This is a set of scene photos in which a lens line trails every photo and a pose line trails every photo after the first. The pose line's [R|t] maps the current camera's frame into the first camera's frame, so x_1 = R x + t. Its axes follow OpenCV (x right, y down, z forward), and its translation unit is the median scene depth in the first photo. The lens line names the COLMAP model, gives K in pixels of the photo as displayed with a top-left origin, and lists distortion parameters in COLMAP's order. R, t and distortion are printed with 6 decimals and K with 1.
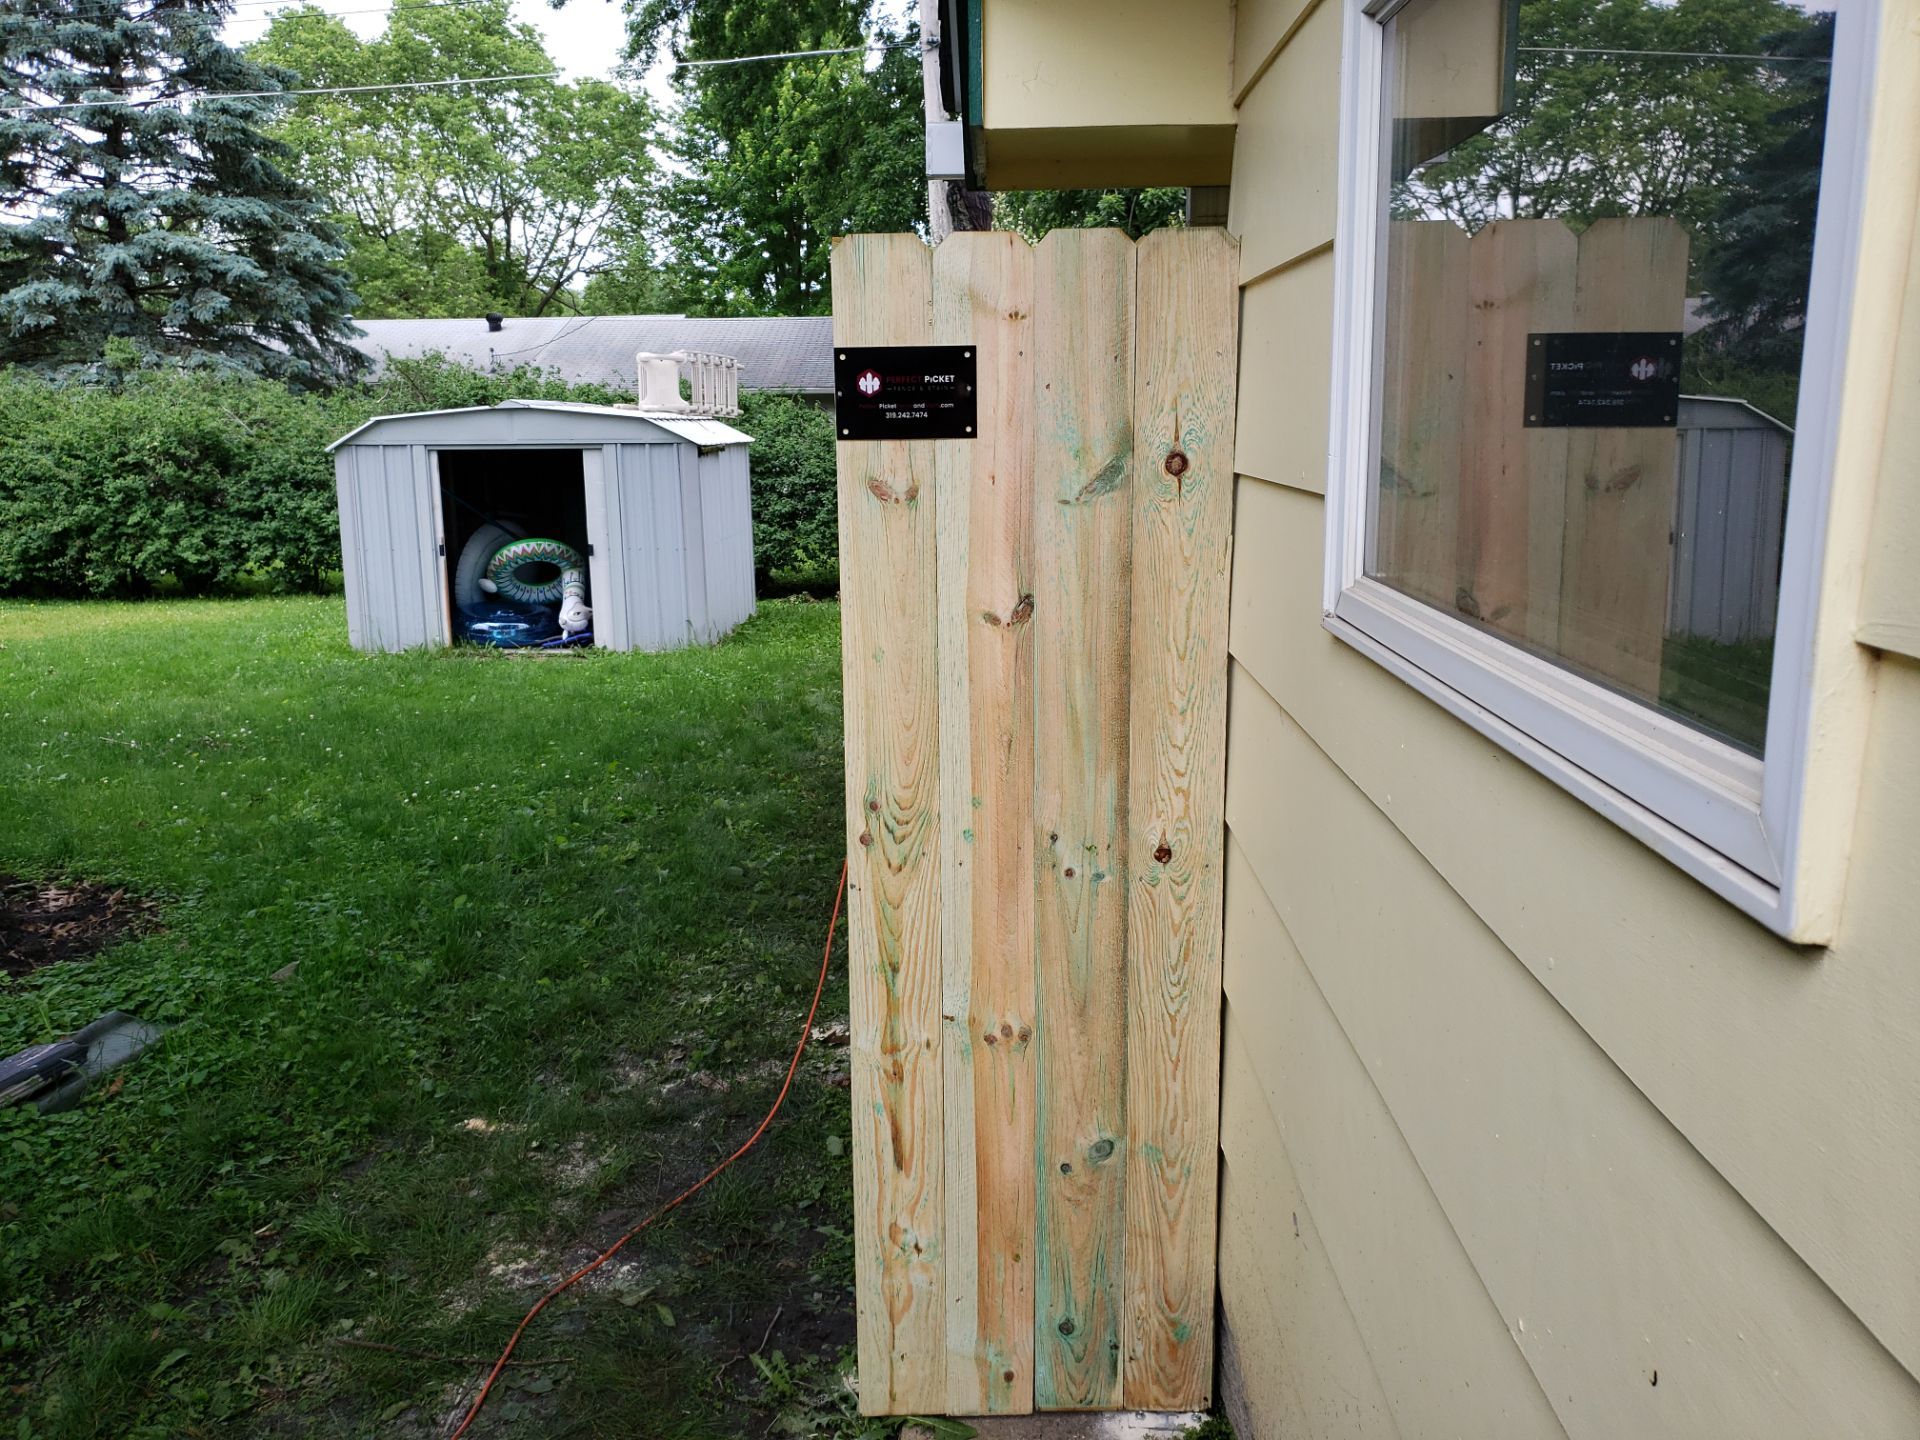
lens RADIAL K [[1556.3, 0, 913.0], [0, 1556.3, 715.9], [0, 0, 1]] dist [0.025045, -0.022548]
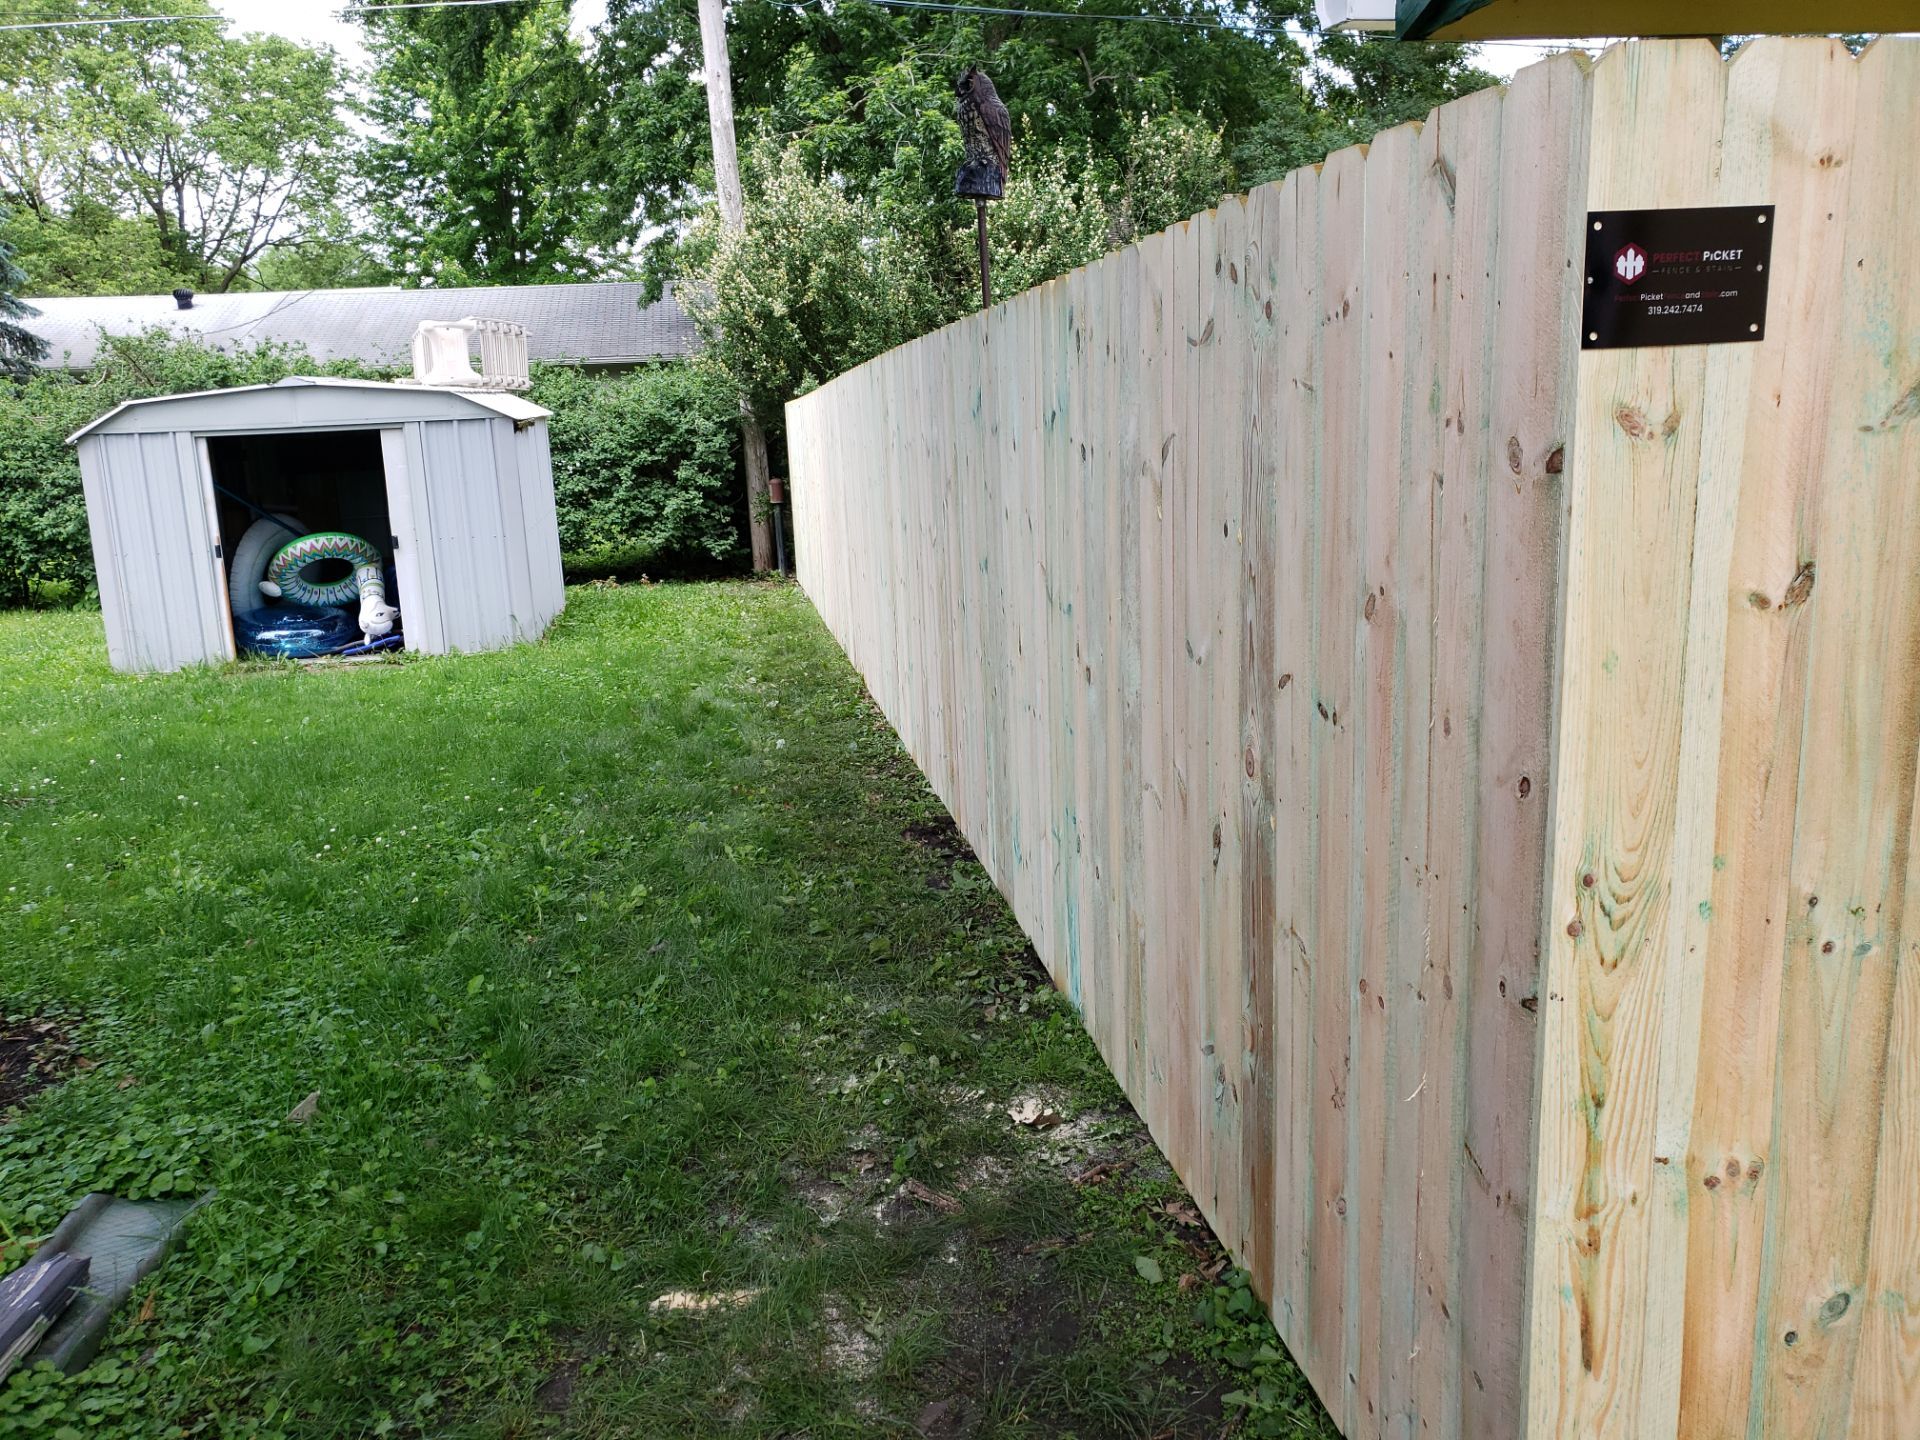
lens RADIAL K [[1556.3, 0, 948.8], [0, 1556.3, 720.4], [0, 0, 1]] dist [0.025045, -0.022548]
pose [[0.979842, -0.069528, 0.187286, -0.190588], [0.065630, 0.997480, 0.026940, -0.022381], [-0.188687, -0.014105, 0.981936, 0.161927]]
